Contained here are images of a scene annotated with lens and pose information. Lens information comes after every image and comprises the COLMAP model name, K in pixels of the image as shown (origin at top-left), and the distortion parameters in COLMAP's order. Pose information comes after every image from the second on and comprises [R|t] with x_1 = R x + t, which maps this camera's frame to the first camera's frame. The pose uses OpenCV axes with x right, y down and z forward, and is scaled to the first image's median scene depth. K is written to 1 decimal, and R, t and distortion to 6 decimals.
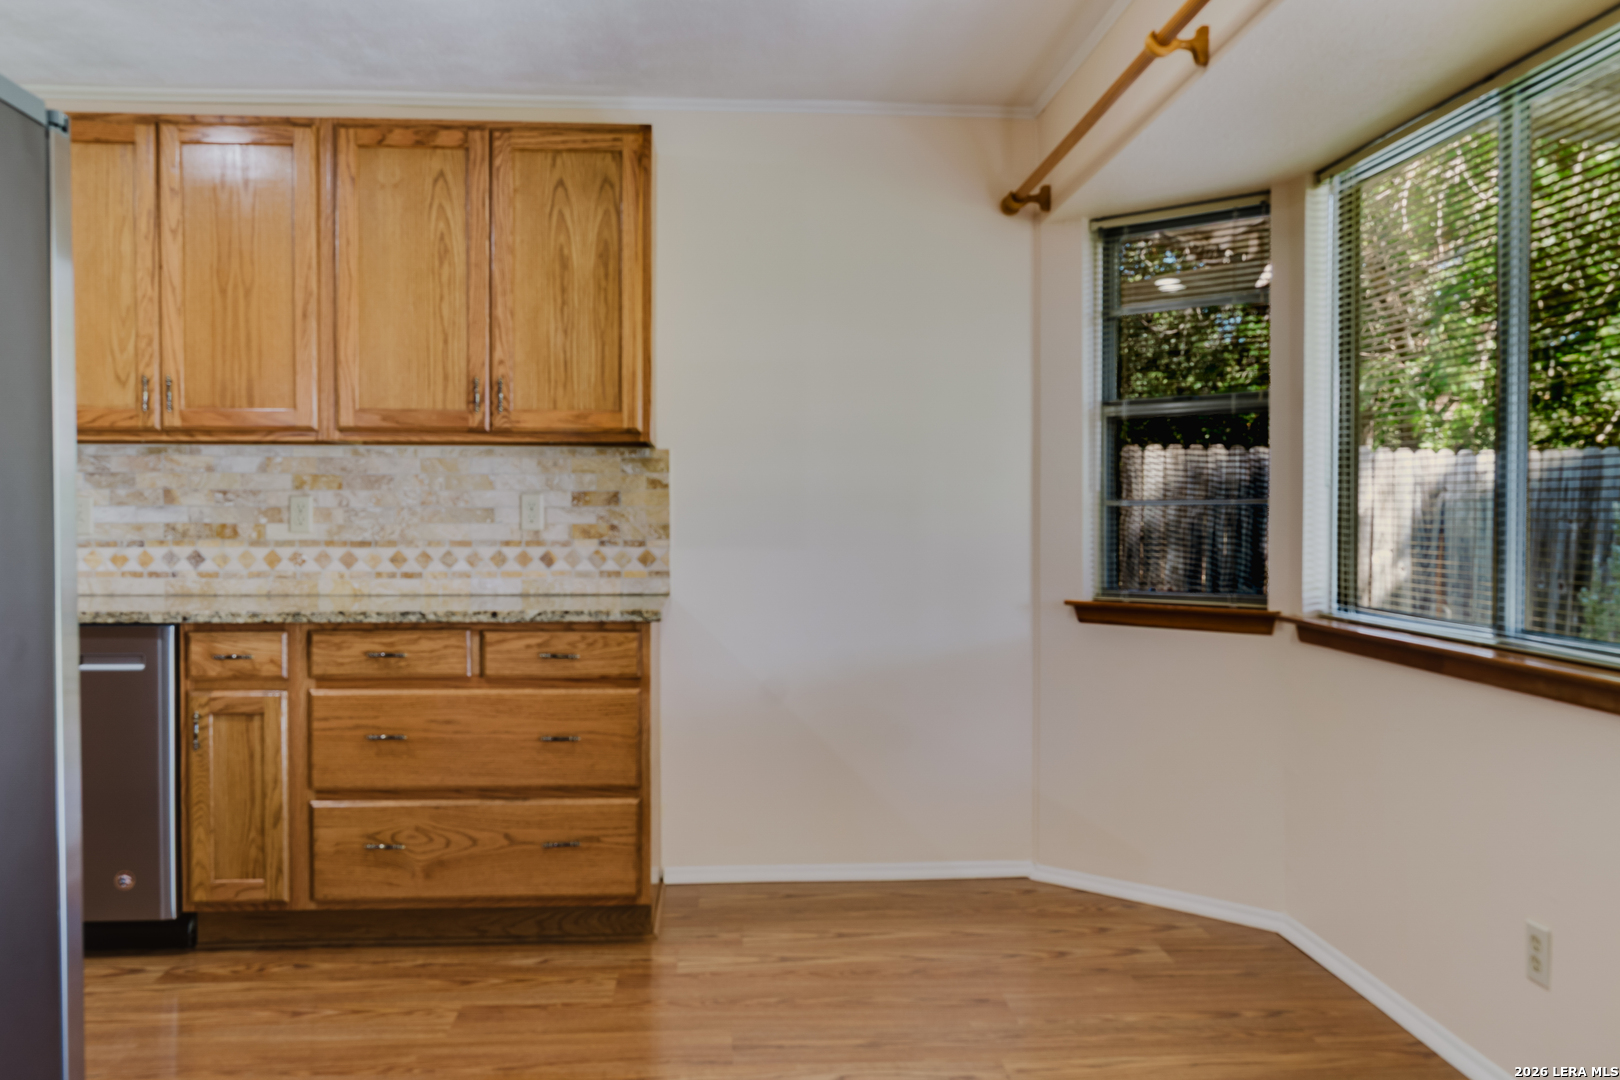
lens RADIAL K [[1306.8, 0, 814.3], [0, 1306.8, 544.0], [0, 0, 1]] dist [-0.021152, 0.022714]
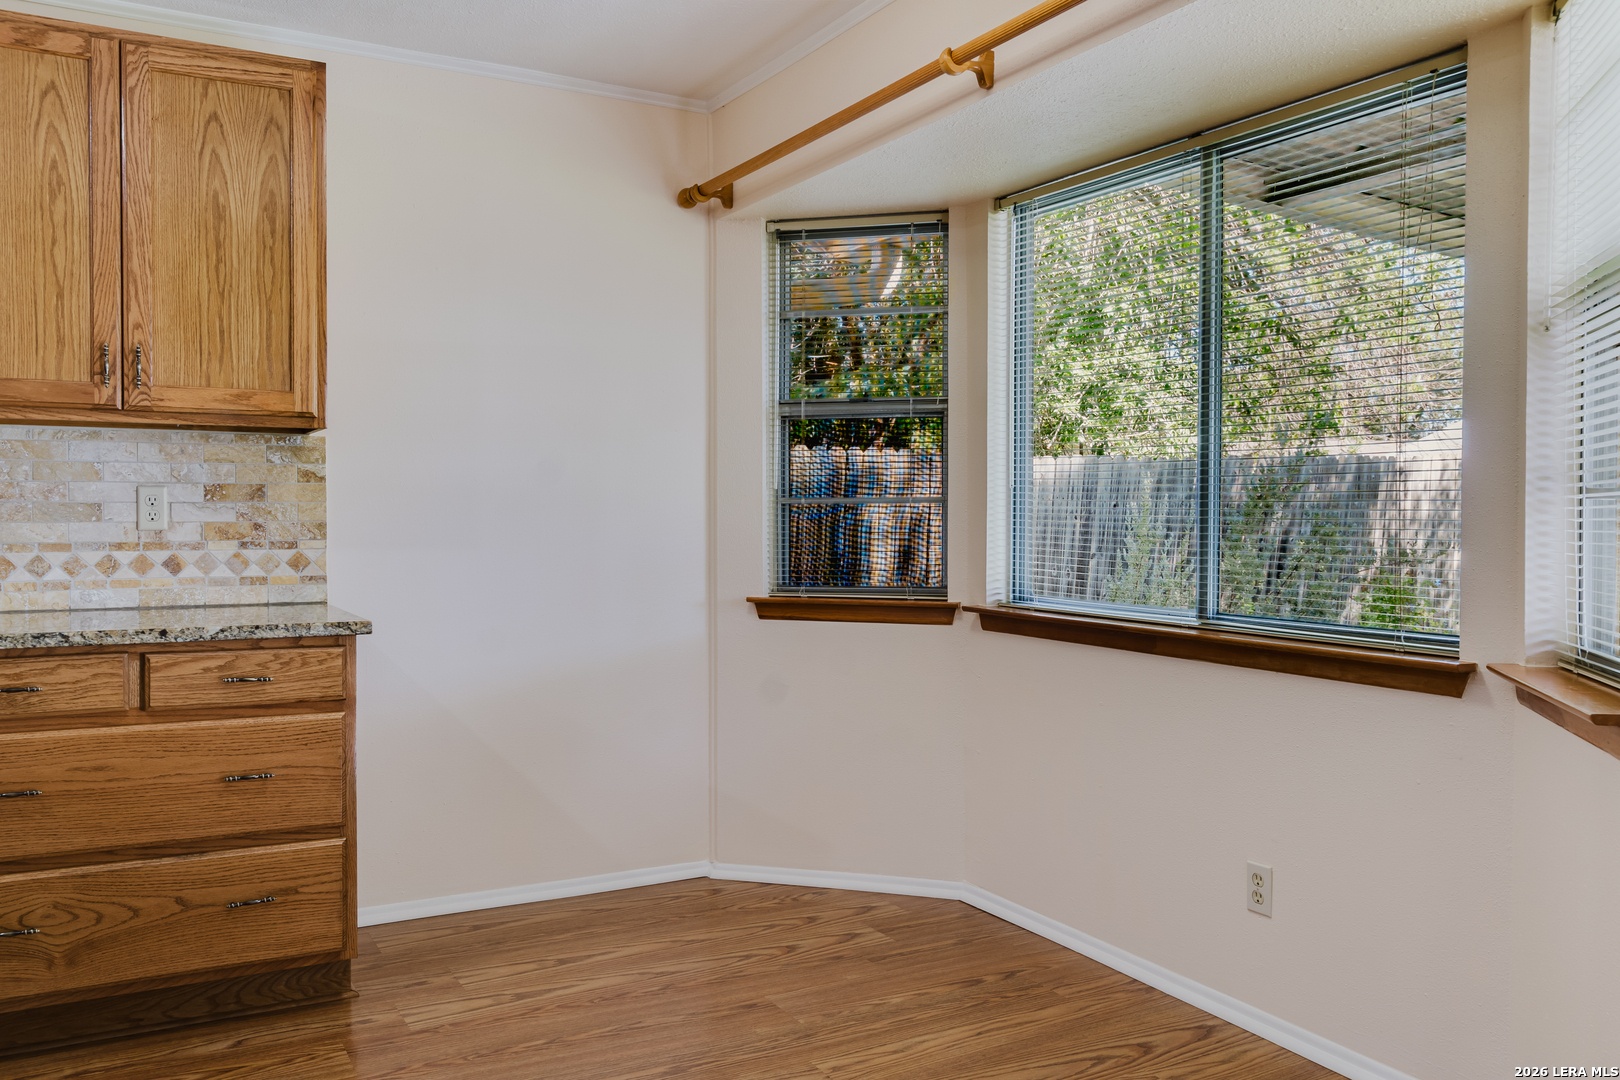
lens RADIAL K [[1306.8, 0, 814.3], [0, 1306.8, 544.0], [0, 0, 1]] dist [-0.021152, 0.022714]
pose [[0.902603, -0.008867, 0.430383, -0.210039], [0.007154, 0.999959, 0.005597, -0.003616], [-0.430415, -0.001973, 0.902629, 0.076094]]
